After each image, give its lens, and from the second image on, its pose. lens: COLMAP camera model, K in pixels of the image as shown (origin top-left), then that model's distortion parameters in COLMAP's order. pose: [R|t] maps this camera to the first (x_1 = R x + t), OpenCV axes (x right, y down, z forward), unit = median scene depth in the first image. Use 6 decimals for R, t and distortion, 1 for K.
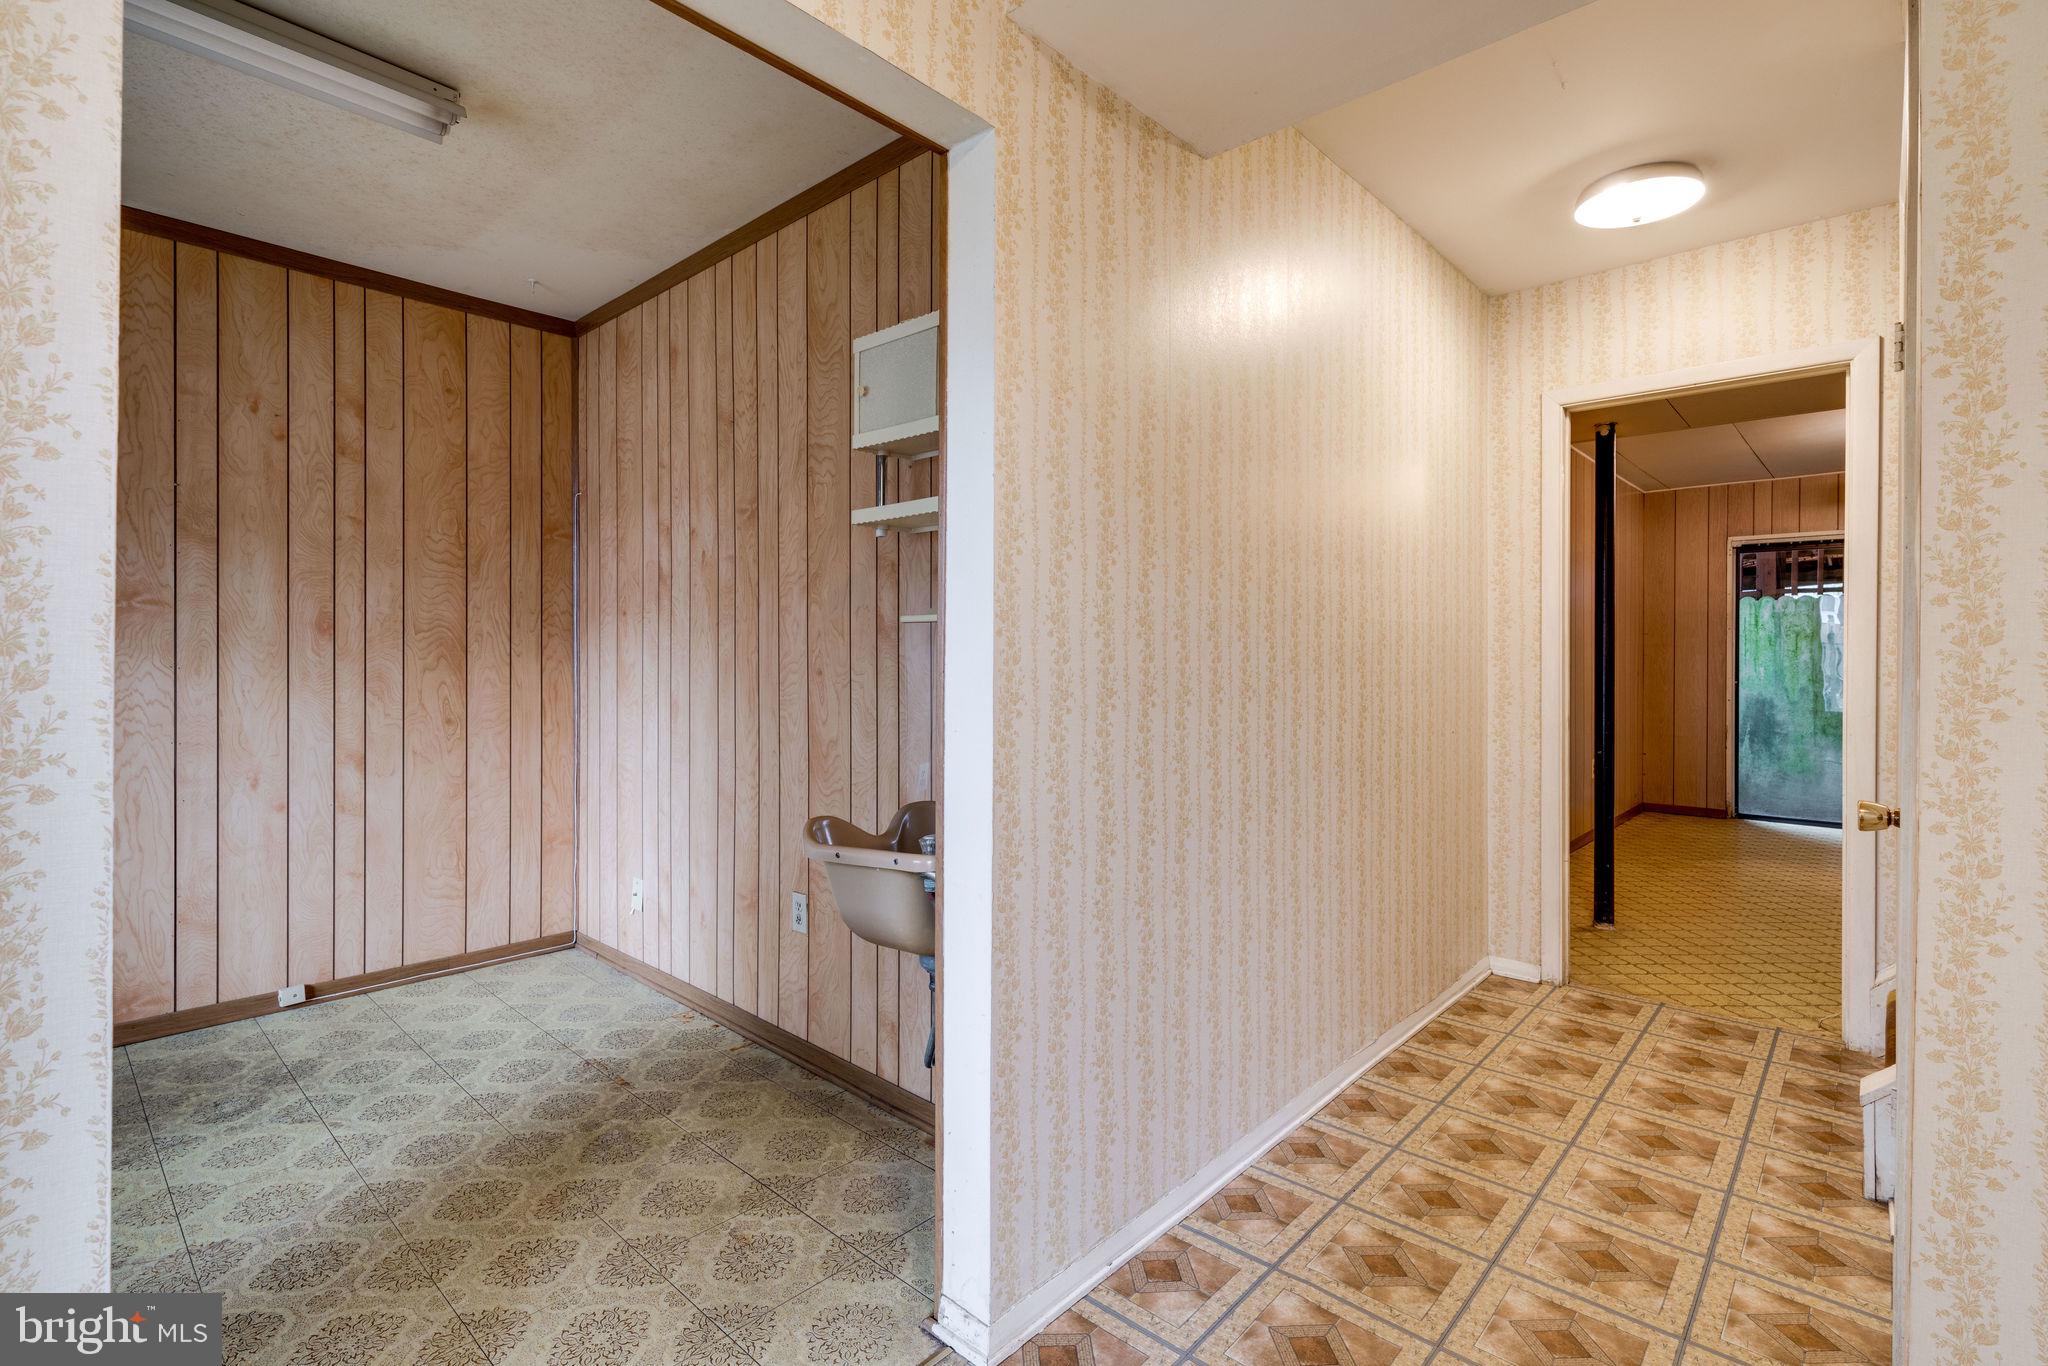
lens RADIAL K [[962.1, 0, 1024.0], [0, 962.1, 683.0], [0, 0, 1]] dist [-0.003186, 0.000785]
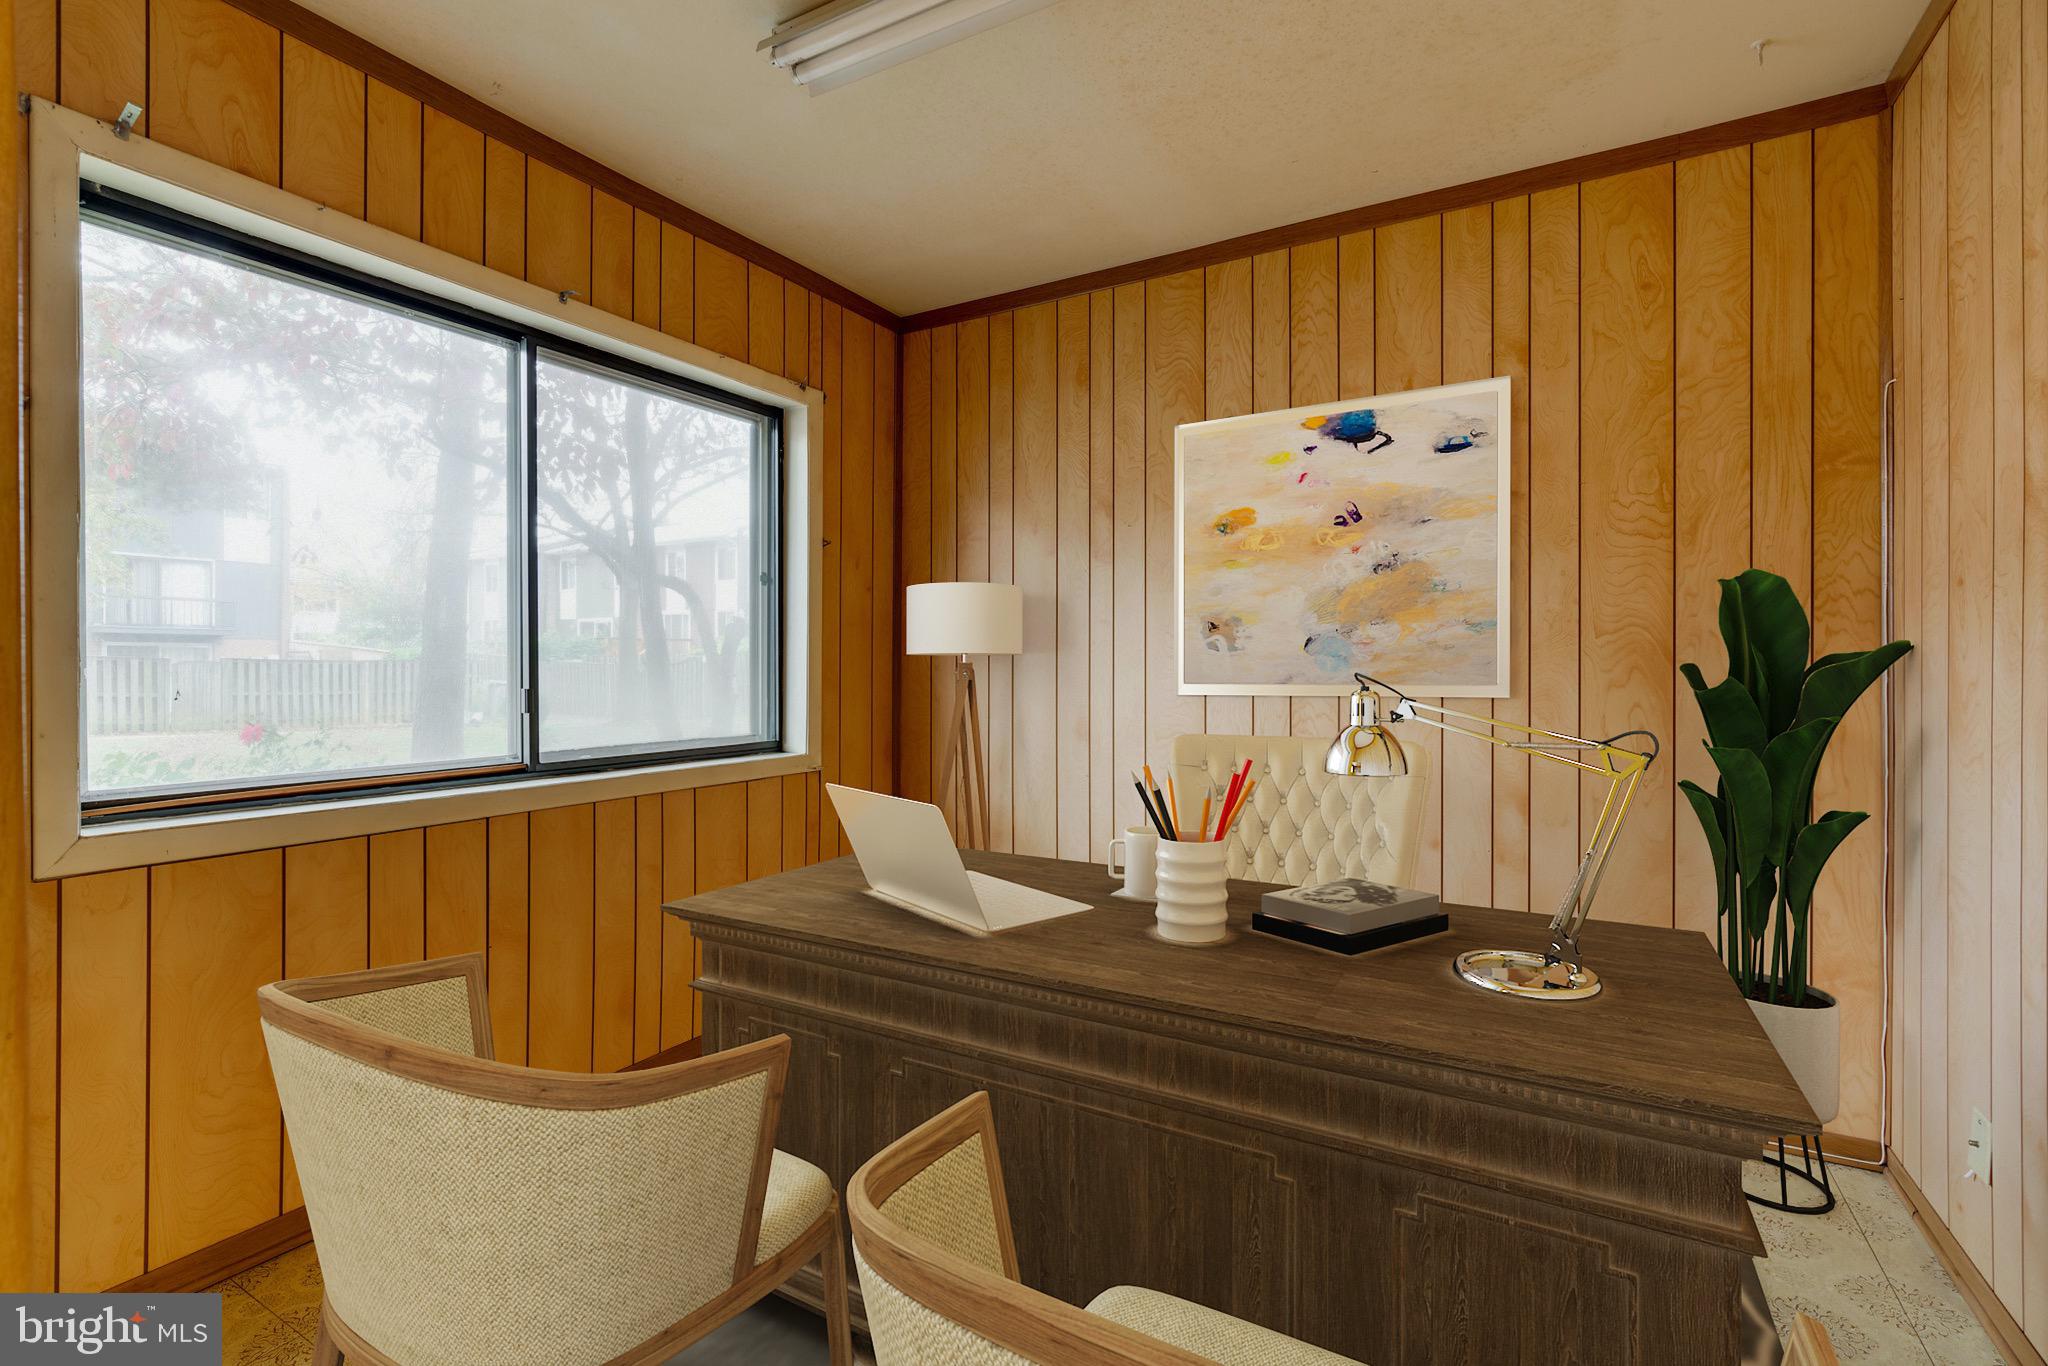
lens RADIAL K [[909.0, 0, 1025.6], [0, 909.0, 670.9], [0, 0, 1]] dist [-0.000541, 0.000247]
pose [[0.218390, 0.000349, -0.975861, -0.052370], [-0.022382, 0.999739, -0.004651, -0.011860], [0.975605, 0.022858, 0.218341, 0.409491]]
